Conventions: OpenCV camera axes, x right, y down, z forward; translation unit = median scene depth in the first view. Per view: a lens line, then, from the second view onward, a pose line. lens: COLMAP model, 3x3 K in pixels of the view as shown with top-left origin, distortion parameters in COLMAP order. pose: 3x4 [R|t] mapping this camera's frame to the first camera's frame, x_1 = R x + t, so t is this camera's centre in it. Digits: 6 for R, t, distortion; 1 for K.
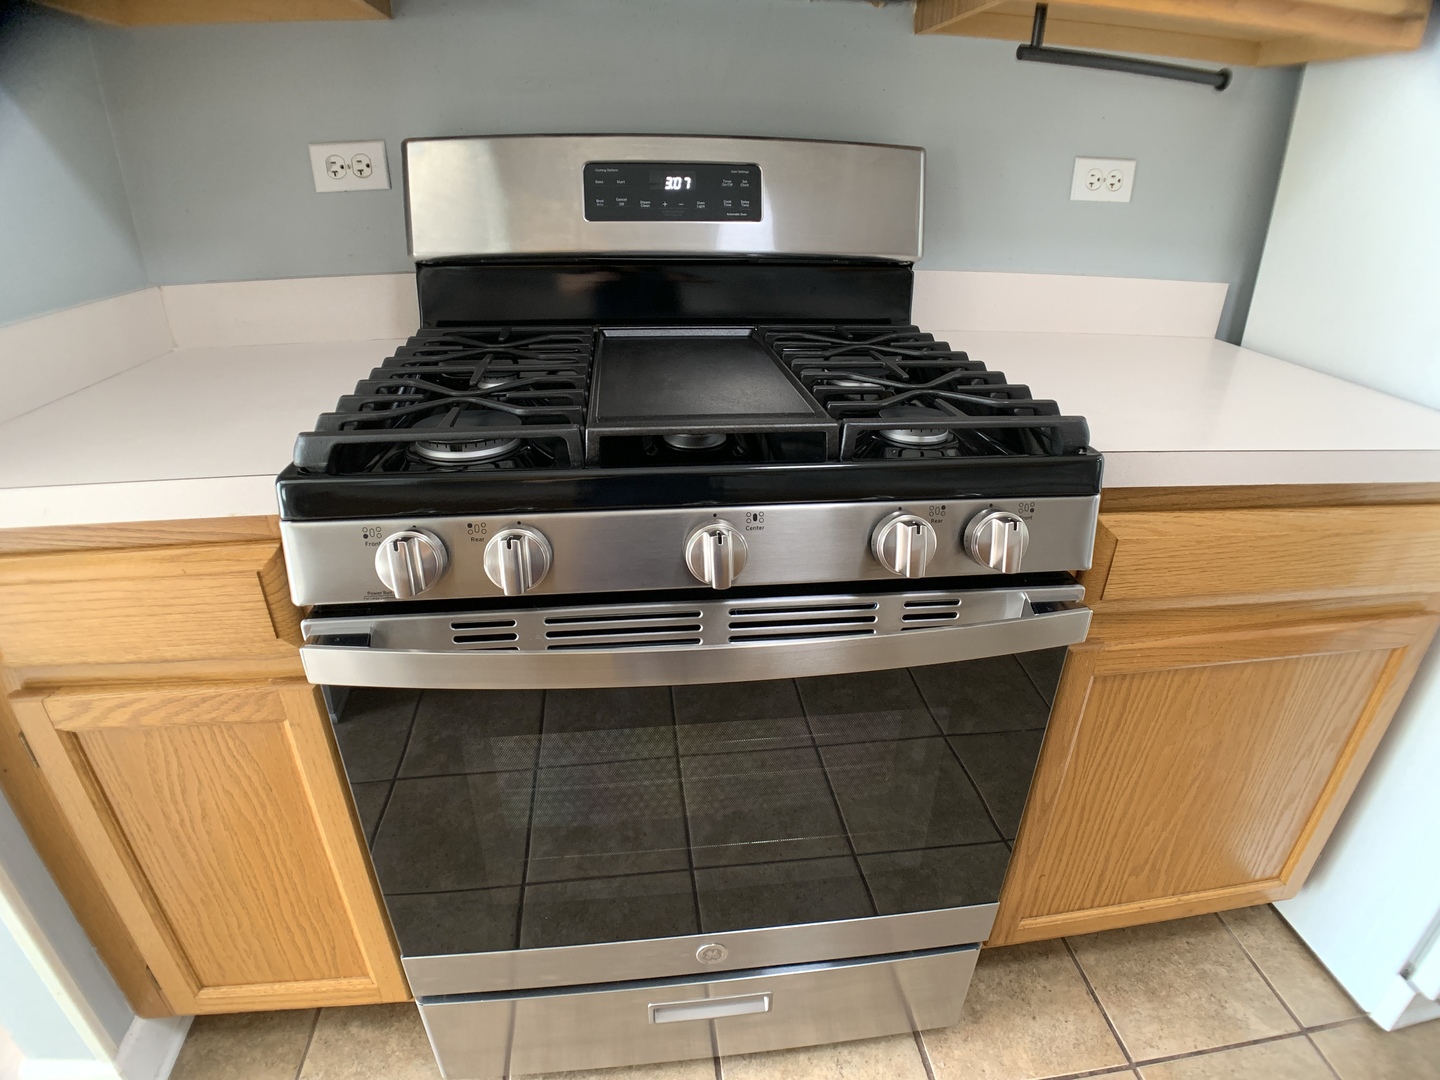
lens RADIAL K [[779.9, 0, 720.2], [0, 779.9, 548.8], [0, 0, 1]] dist [-0.086029, 0.011782]
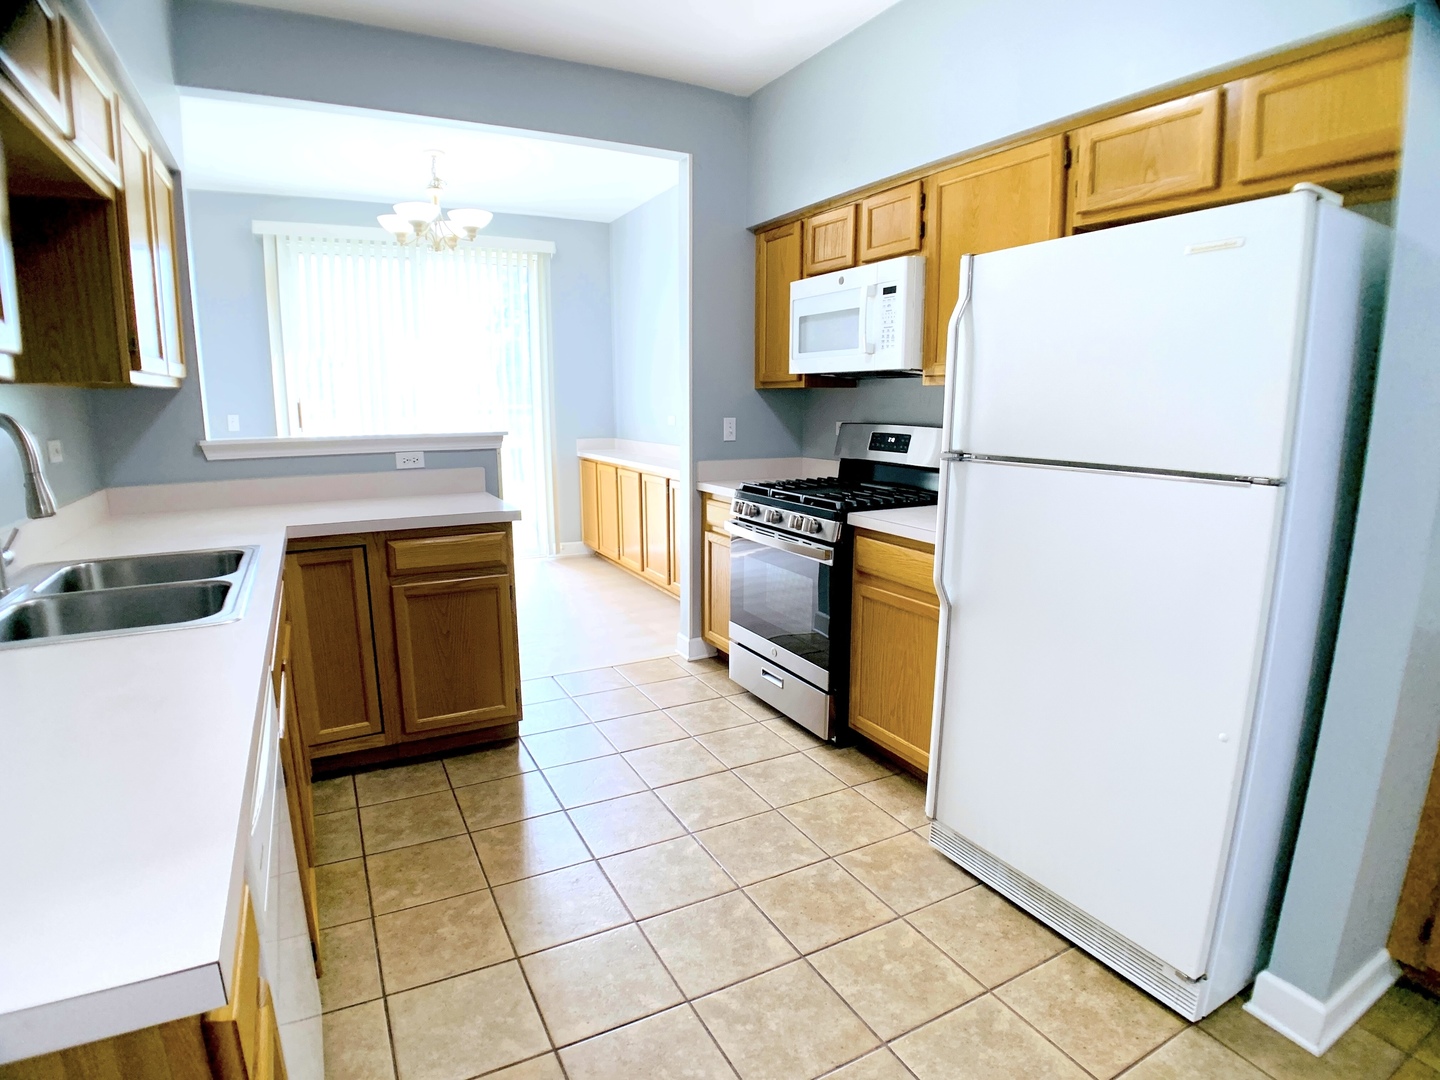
lens RADIAL K [[779.9, 0, 720.2], [0, 779.9, 548.8], [0, 0, 1]] dist [-0.086029, 0.011782]
pose [[0.359717, 0.165010, -0.918355, 2.611484], [-0.408662, 0.912677, 0.003918, 0.186712], [0.838808, 0.373887, 0.395739, -0.638347]]
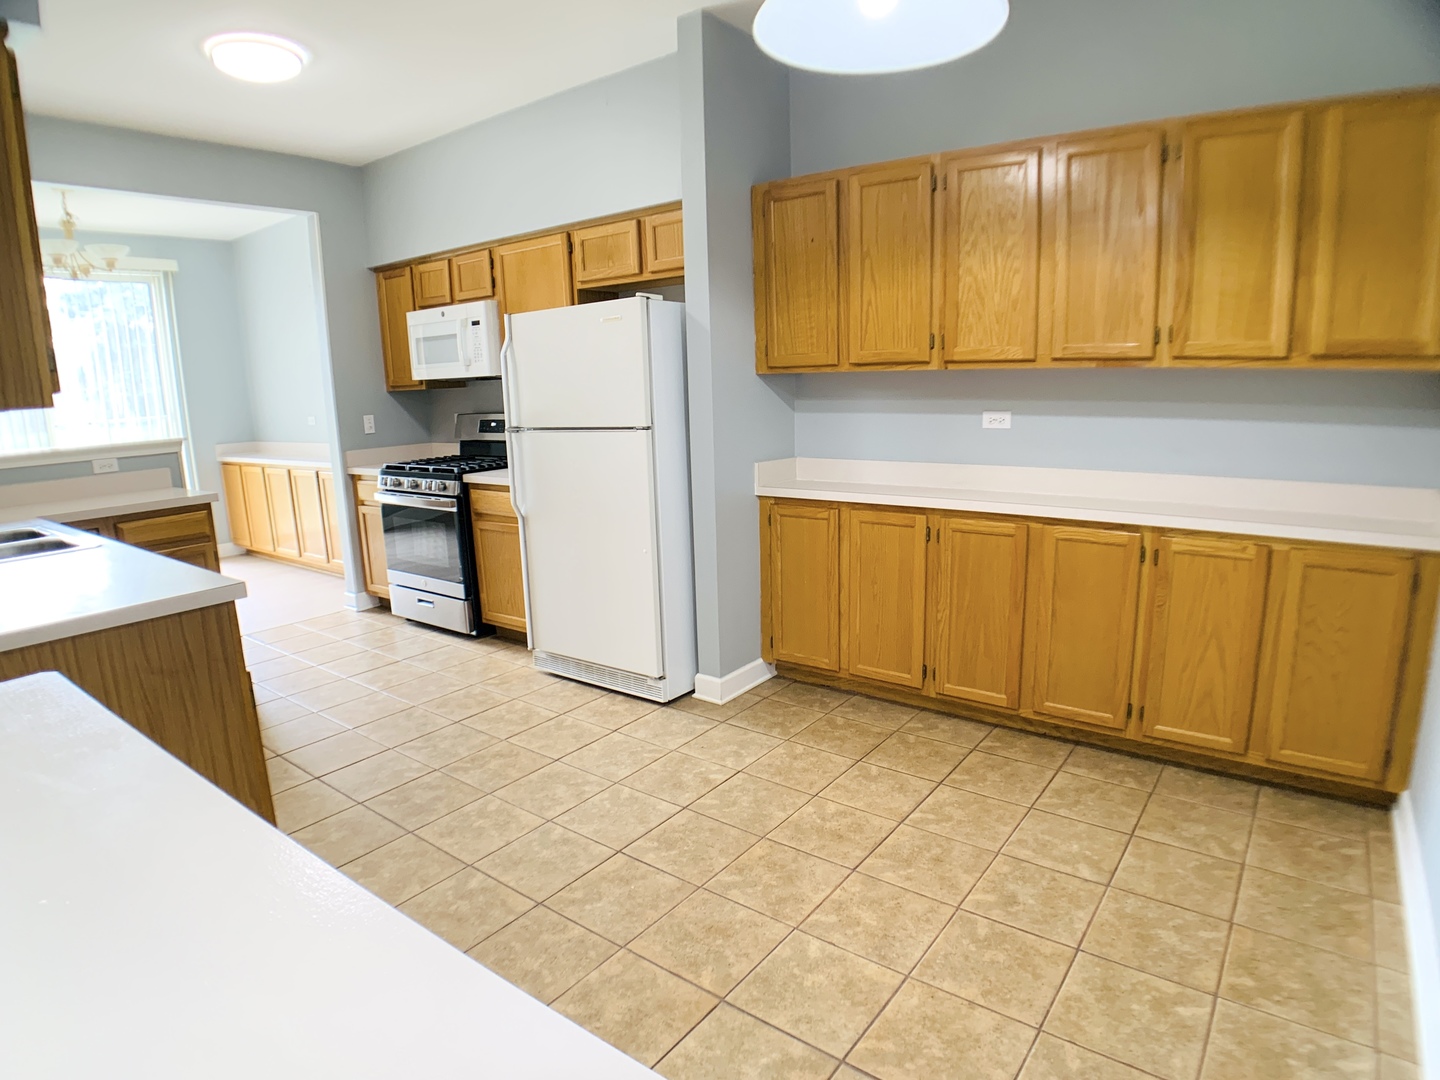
lens RADIAL K [[779.9, 0, 720.2], [0, 779.9, 548.8], [0, 0, 1]] dist [-0.086029, 0.011782]
pose [[0.726719, 0.110530, -0.677984, 3.891538], [-0.268620, 0.954106, -0.132384, 0.424023], [0.632236, 0.278326, 0.723058, -1.140862]]
